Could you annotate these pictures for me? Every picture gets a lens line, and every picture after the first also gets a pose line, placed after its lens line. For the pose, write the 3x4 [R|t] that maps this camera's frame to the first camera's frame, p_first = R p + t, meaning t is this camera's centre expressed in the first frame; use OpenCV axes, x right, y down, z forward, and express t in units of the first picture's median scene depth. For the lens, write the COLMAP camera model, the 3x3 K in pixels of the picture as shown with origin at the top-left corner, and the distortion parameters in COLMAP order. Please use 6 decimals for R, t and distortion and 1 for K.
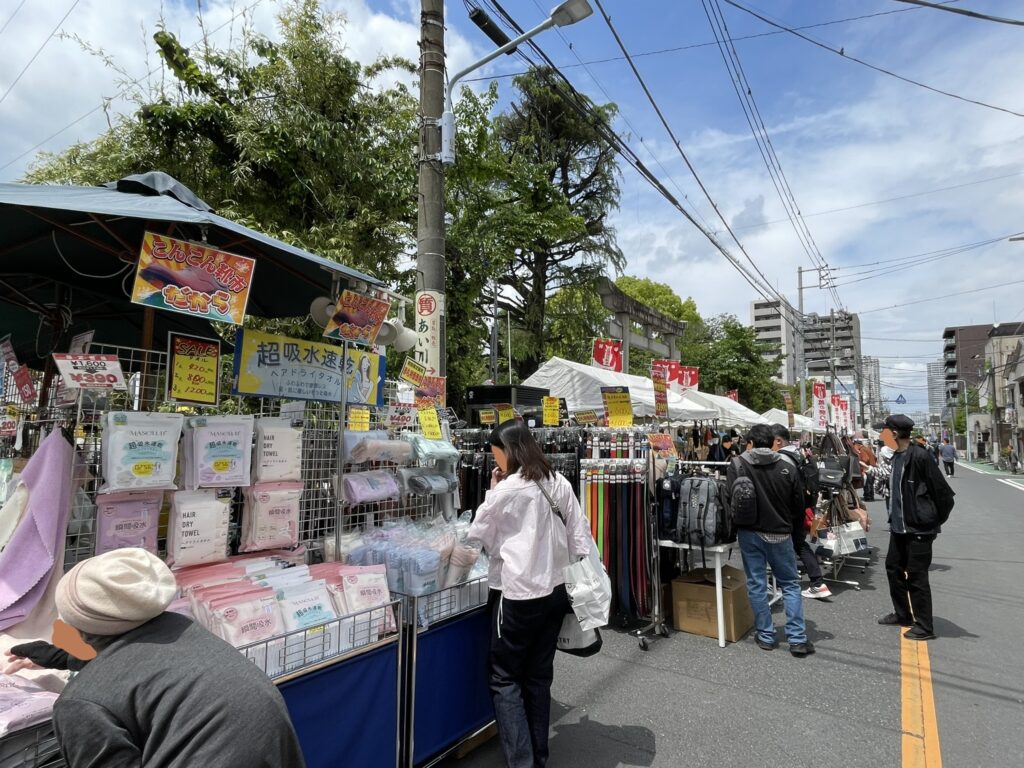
lens RADIAL K [[544.9, 0, 508.5], [0, 544.9, 384.6], [0, 0, 1]] dist [0.000921, -0.001127]
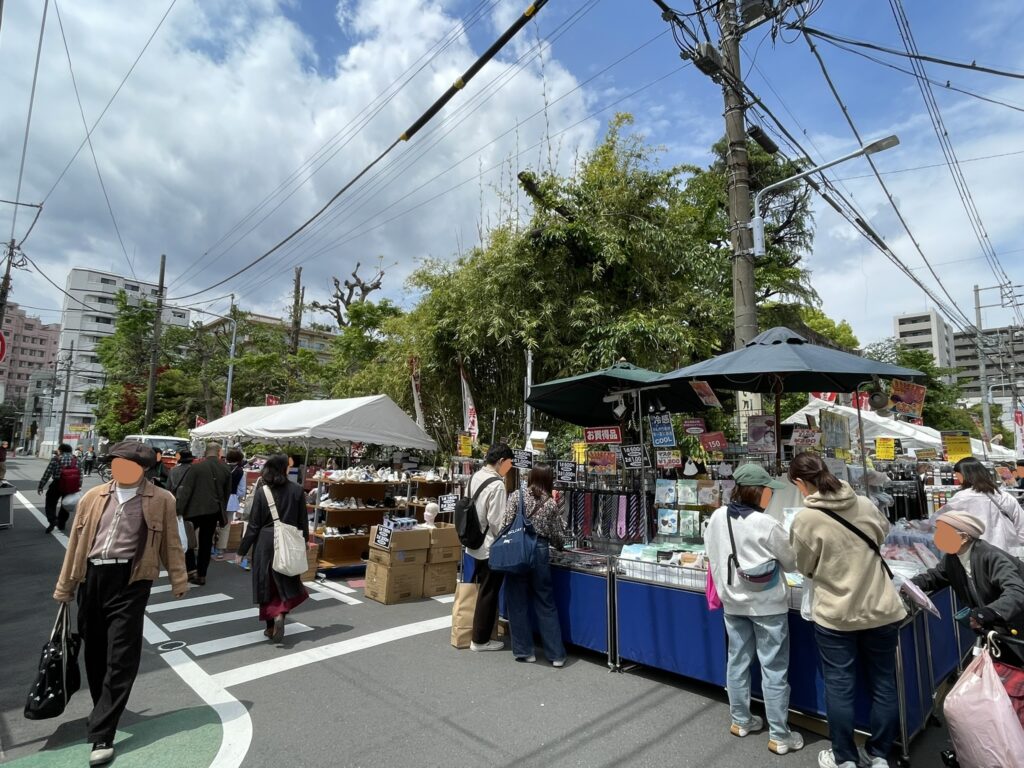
lens RADIAL K [[544.9, 0, 508.8], [0, 544.9, 390.3], [0, 0, 1]] dist [0.000921, -0.001127]
pose [[0.982266, -0.016653, -0.186750, -0.190730], [0.010152, 0.999310, -0.035714, -0.016886], [0.187216, 0.033184, 0.981758, -0.161336]]
